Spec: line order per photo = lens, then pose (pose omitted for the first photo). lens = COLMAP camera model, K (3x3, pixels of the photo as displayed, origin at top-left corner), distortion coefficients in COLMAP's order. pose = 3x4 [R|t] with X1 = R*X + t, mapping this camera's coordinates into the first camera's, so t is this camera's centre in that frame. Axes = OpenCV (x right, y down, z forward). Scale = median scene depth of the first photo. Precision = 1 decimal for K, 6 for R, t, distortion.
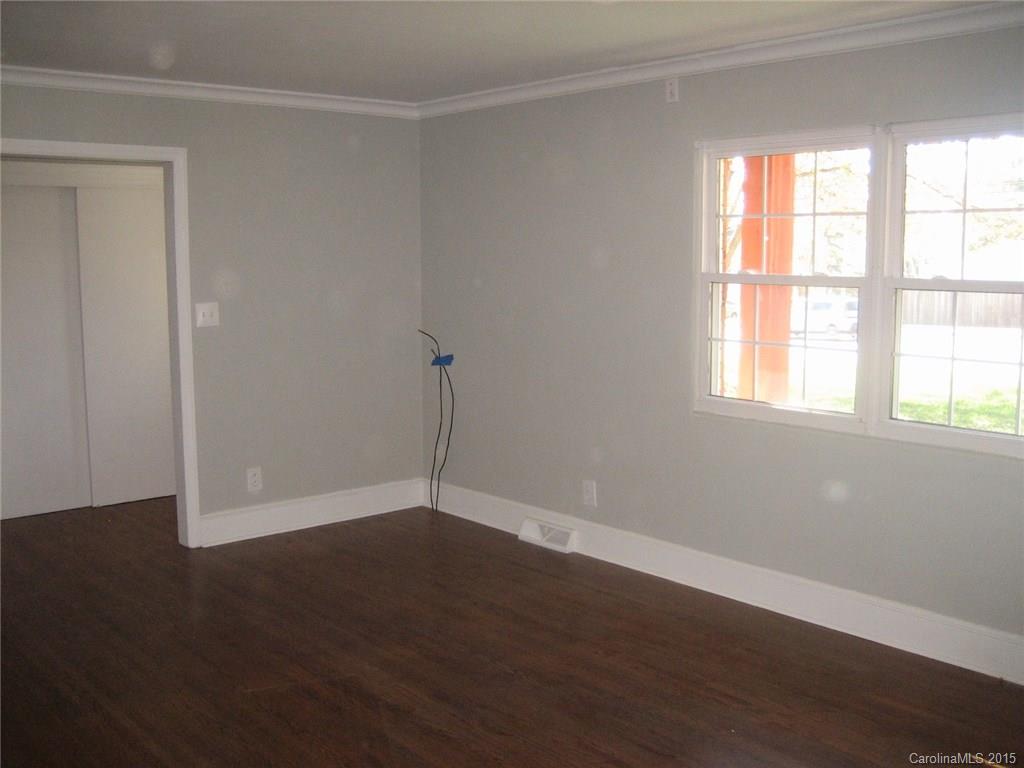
lens RADIAL K [[1065.3, 0, 512.5], [0, 1065.3, 383.6], [0, 0, 1]] dist [0.053907, 0.000000]
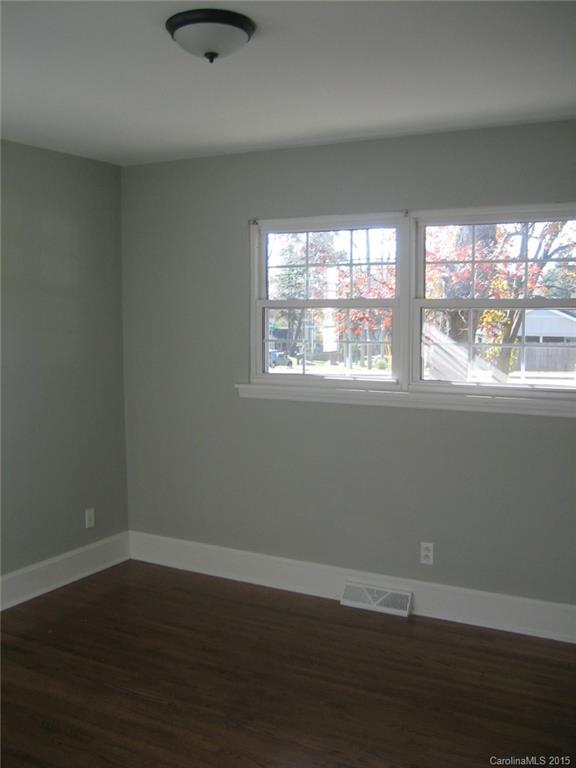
lens RADIAL K [[799.0, 0, 287.7], [0, 799.0, 383.8], [0, 0, 1]] dist [0.053907, 0.000000]
pose [[0.930242, -0.030400, 0.365685, -0.211046], [0.040370, 0.998992, -0.019647, -0.029980], [-0.364719, 0.033040, 0.930531, 0.232834]]
